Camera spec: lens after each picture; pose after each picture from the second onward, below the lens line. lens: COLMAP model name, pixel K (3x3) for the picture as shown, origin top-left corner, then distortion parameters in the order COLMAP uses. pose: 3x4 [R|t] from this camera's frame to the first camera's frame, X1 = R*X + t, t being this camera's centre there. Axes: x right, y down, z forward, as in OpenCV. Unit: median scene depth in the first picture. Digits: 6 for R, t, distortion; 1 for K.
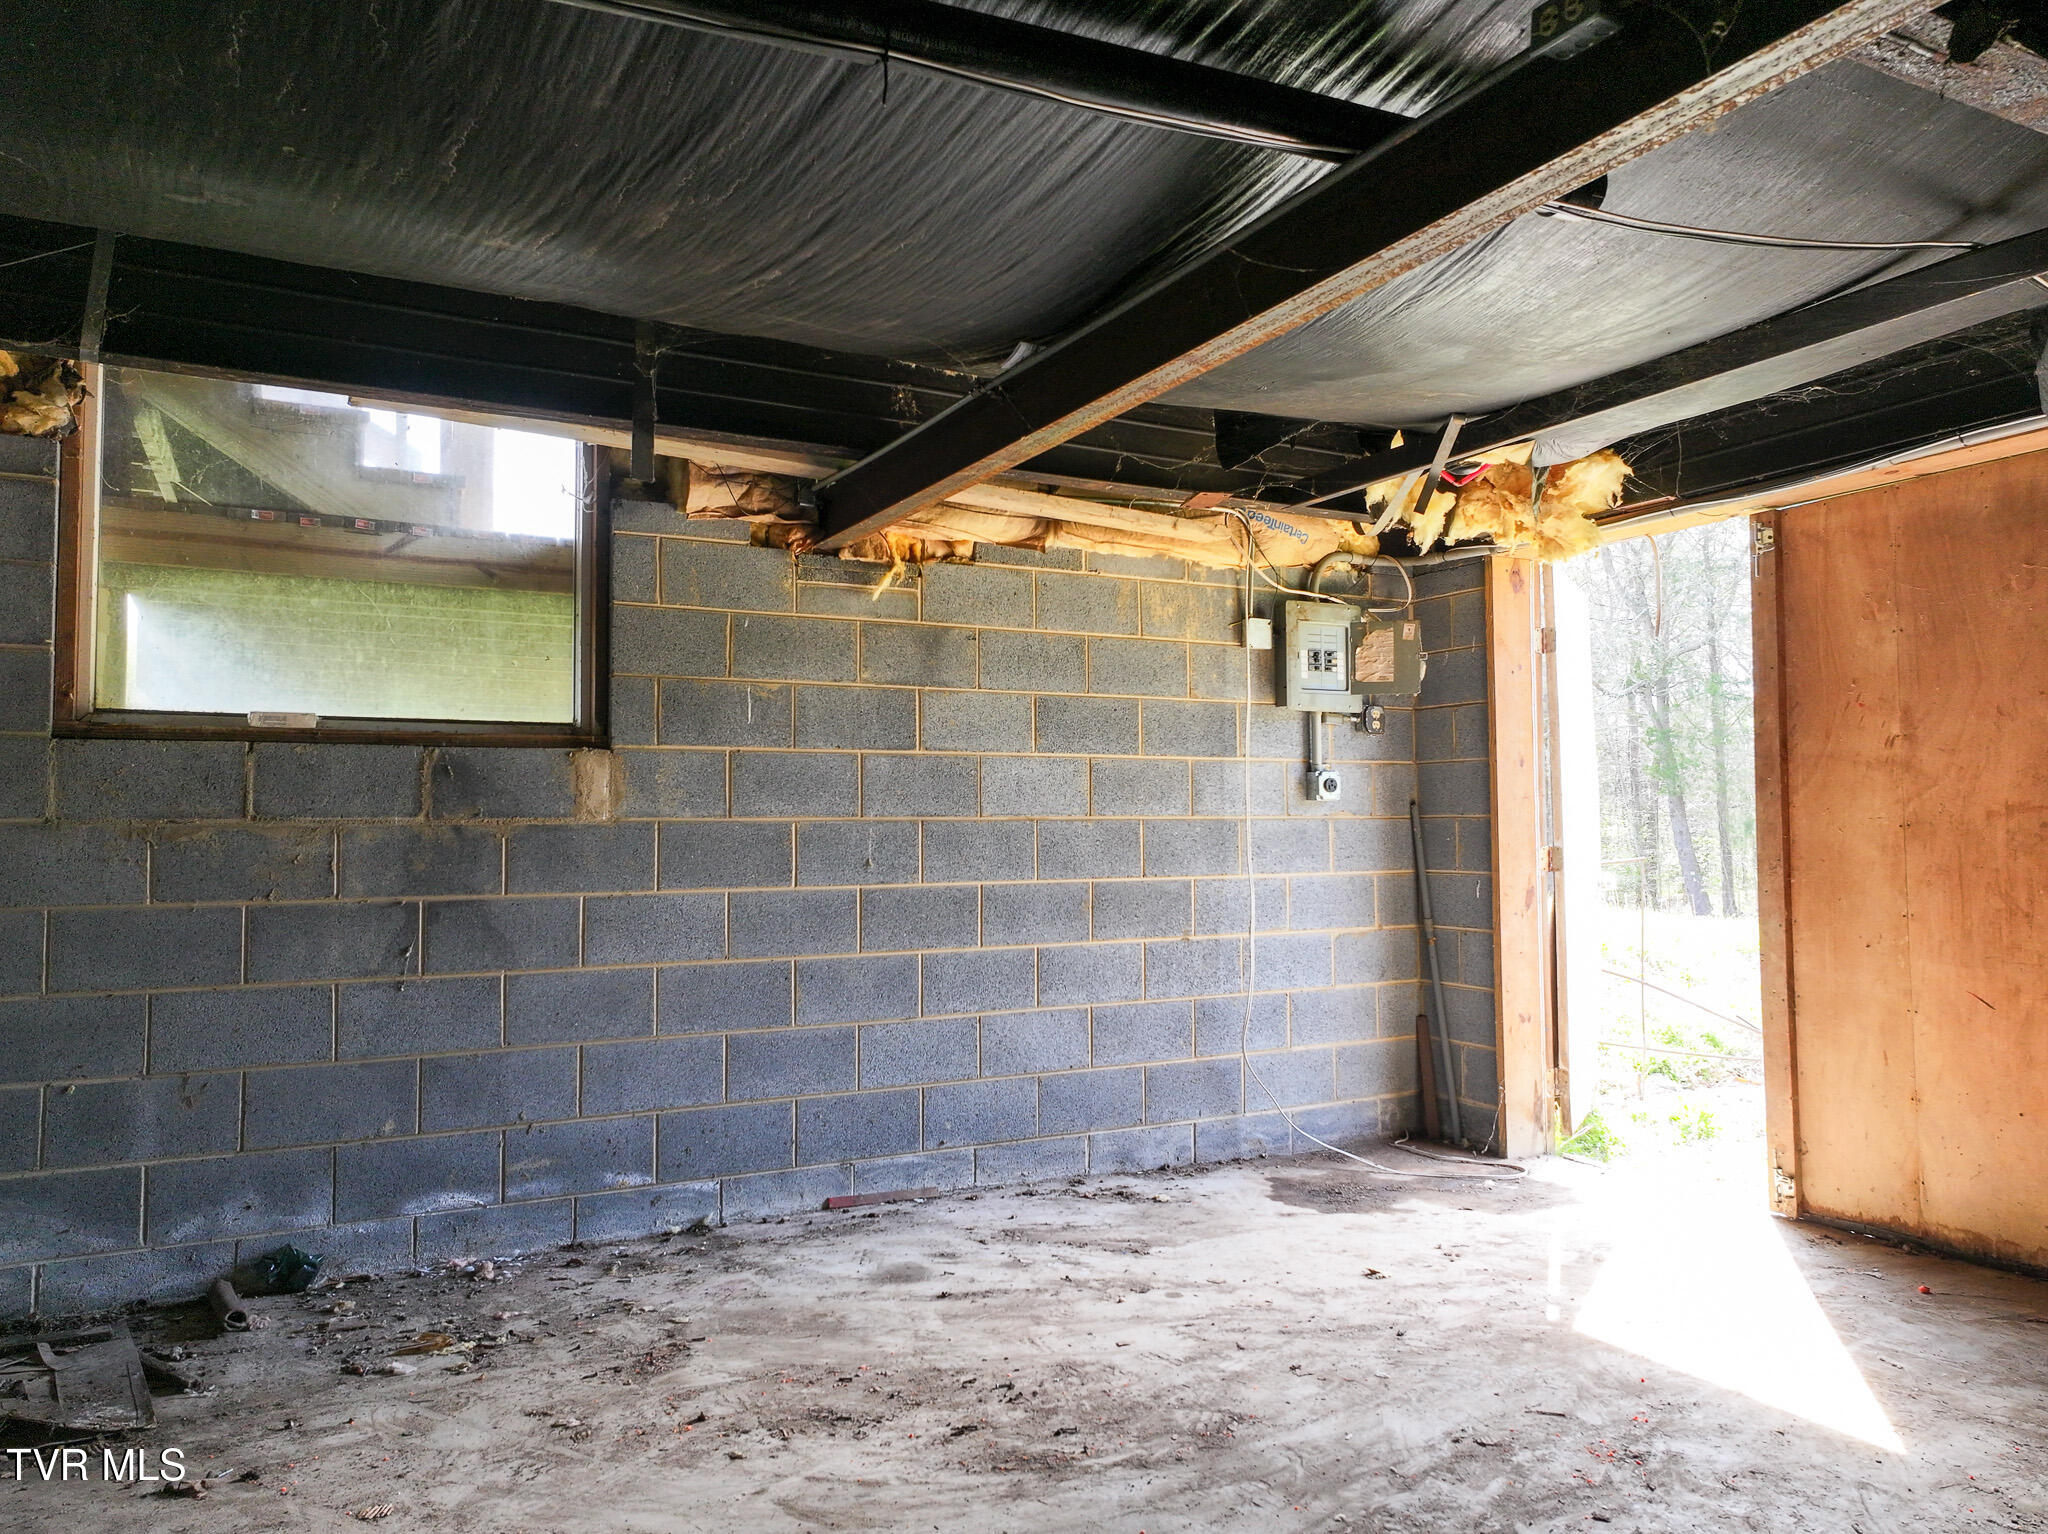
lens RADIAL K [[1437.5, 0, 1041.3], [0, 1437.5, 764.0], [0, 0, 1]] dist [0.001642, 0.013543]
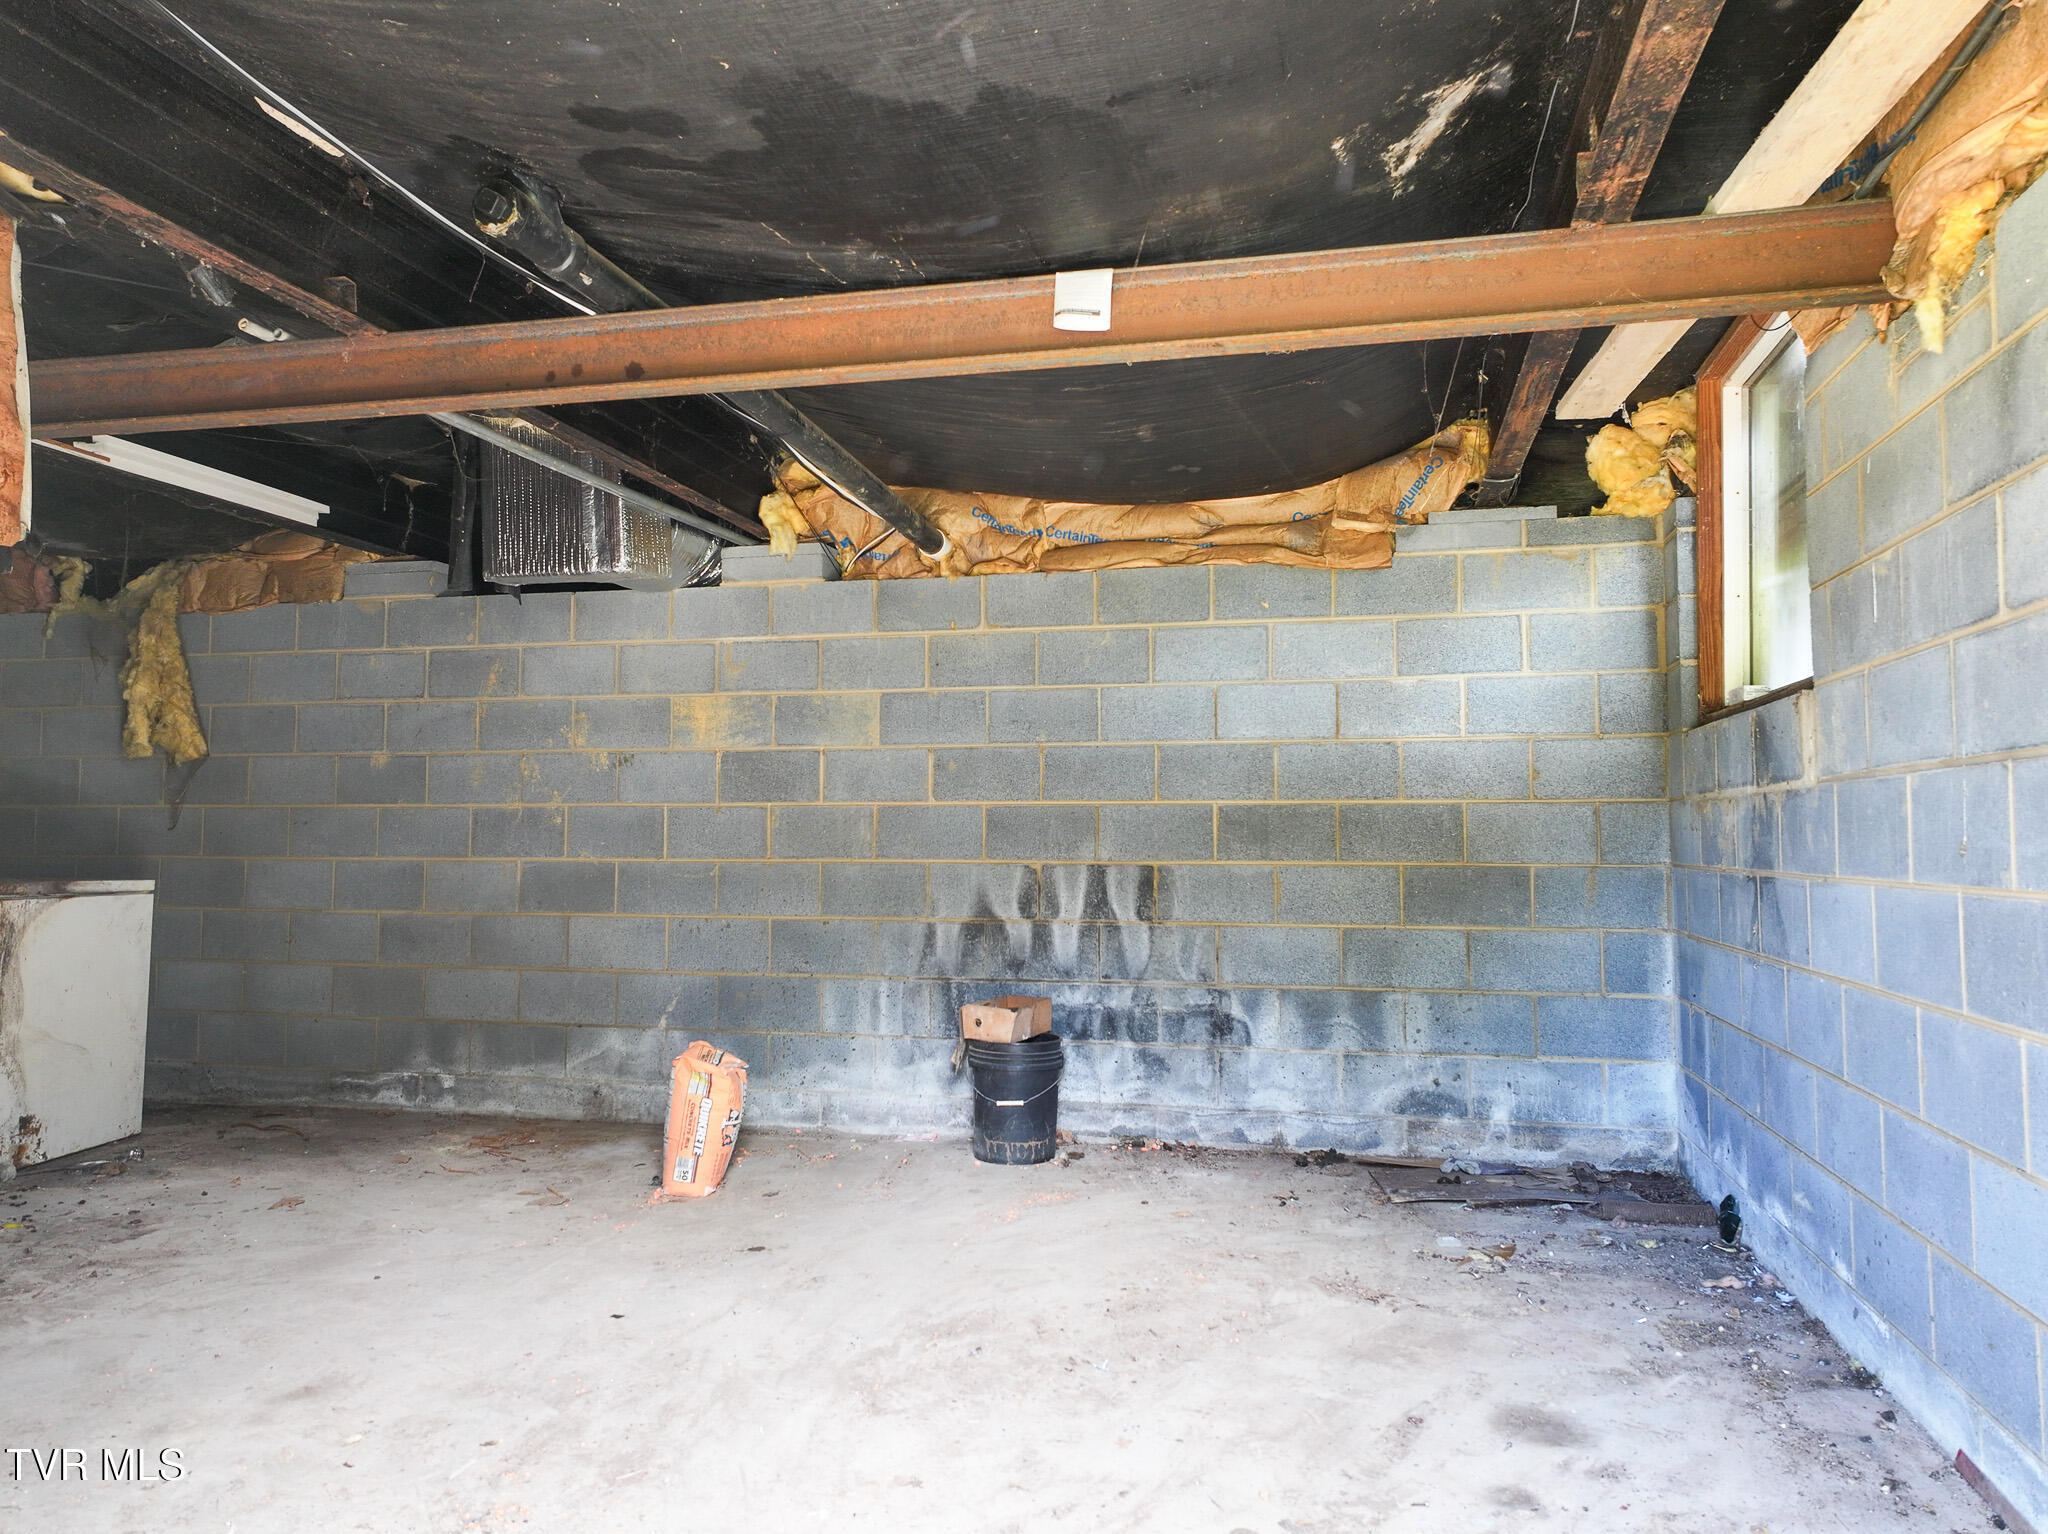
lens RADIAL K [[1437.5, 0, 1038.1], [0, 1437.5, 769.4], [0, 0, 1]] dist [0.001642, 0.013543]
pose [[-0.651826, -0.028015, -0.757851, 0.737529], [0.040582, 0.996597, -0.071745, 0.093934], [0.757282, -0.077521, -0.648471, 1.590644]]
